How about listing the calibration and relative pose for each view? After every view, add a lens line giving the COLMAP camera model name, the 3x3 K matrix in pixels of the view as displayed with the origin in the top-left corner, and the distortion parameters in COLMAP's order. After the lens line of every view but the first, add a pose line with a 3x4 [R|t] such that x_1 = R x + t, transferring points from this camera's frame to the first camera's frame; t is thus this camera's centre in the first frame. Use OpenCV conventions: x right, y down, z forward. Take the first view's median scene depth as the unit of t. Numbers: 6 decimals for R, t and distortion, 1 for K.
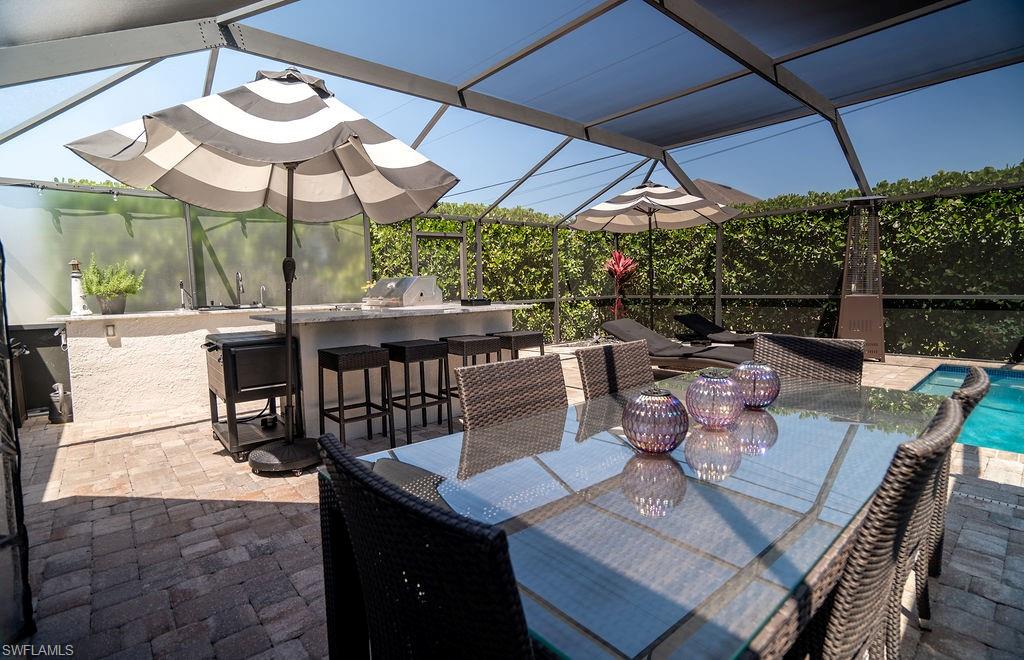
lens RADIAL K [[484.7, 0, 515.7], [0, 484.7, 328.7], [0, 0, 1]] dist [-0.054722, 0.018994]
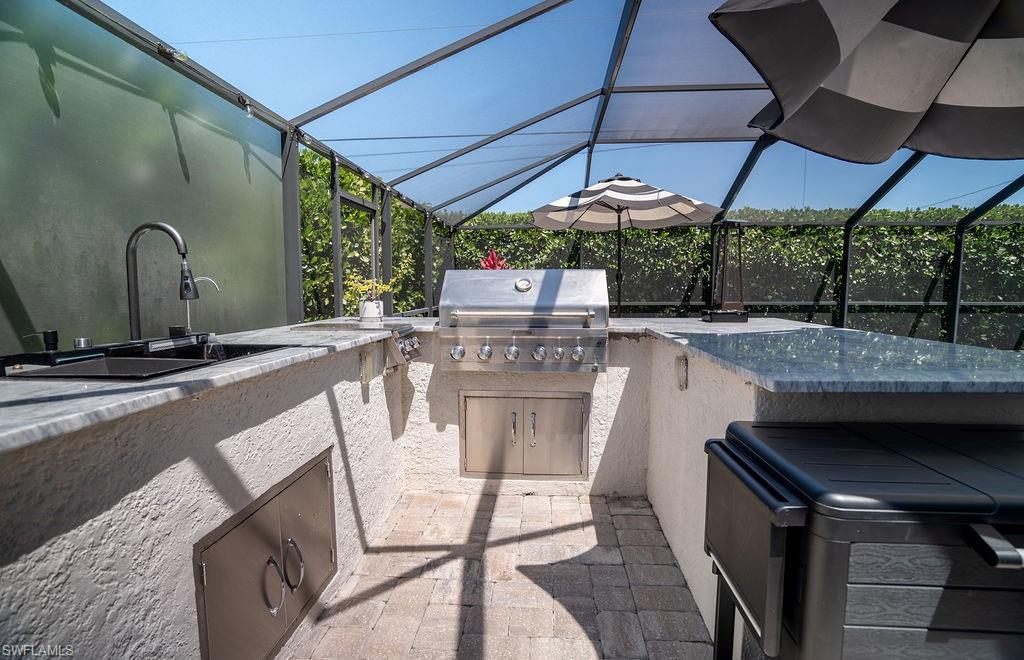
lens RADIAL K [[484.7, 0, 510.1], [0, 484.7, 328.0], [0, 0, 1]] dist [-0.054722, 0.018994]
pose [[0.710593, -0.039577, 0.702489, -0.504974], [0.050406, 0.998715, 0.005278, -0.040132], [-0.701795, 0.031659, 0.711675, 0.528942]]
